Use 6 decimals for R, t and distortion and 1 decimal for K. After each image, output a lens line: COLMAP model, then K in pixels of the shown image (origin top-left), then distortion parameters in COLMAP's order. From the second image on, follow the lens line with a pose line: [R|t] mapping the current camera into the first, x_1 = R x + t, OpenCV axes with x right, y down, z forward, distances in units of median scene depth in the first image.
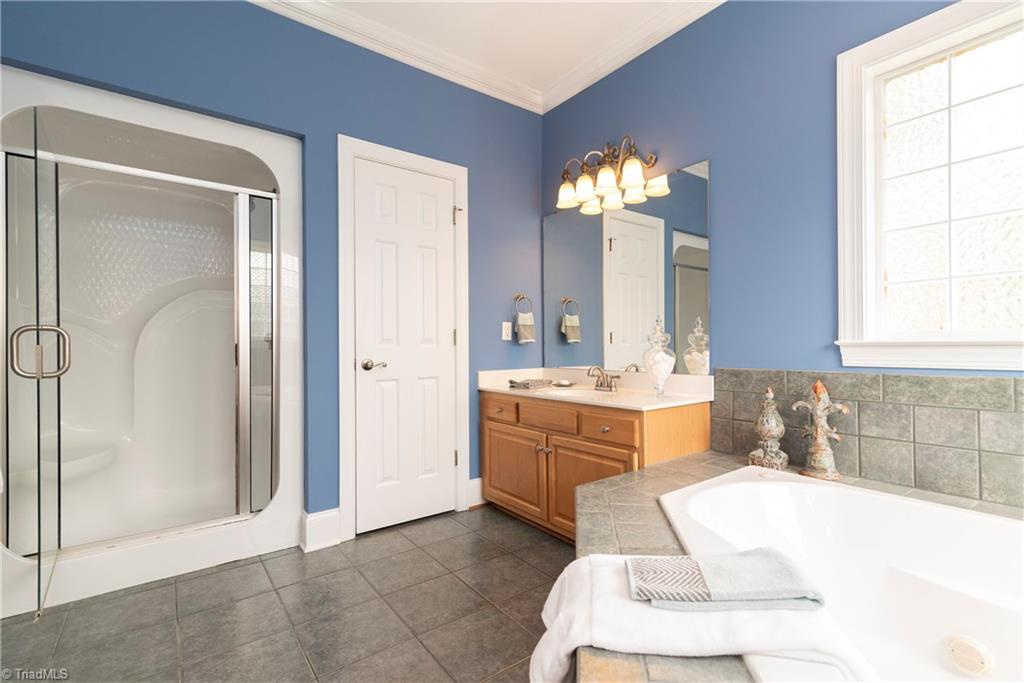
lens RADIAL K [[468.0, 0, 512.2], [0, 468.0, 343.1], [0, 0, 1]] dist [-0.000340, -0.000398]
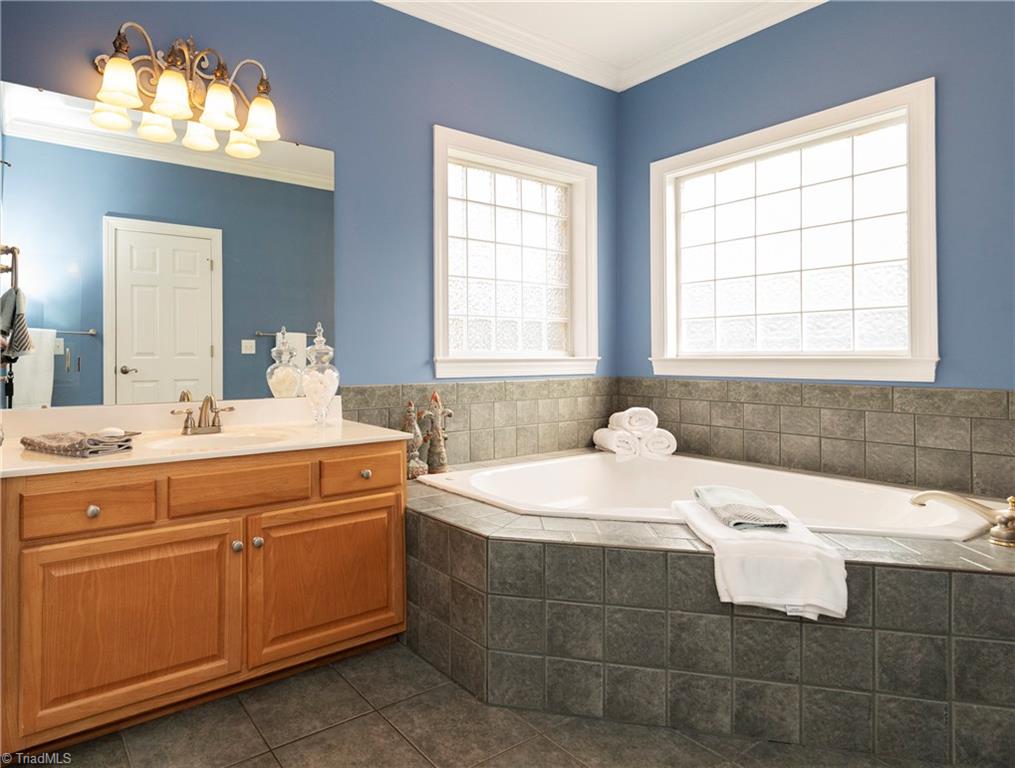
lens RADIAL K [[474.5, 0, 509.2], [0, 474.5, 357.9], [0, 0, 1]] dist [0.005189, 0.000511]
pose [[0.102845, 0.008992, 0.994657, -0.488635], [-0.003232, 0.999957, -0.008706, 0.005149], [-0.994692, -0.002319, 0.102870, 0.640603]]
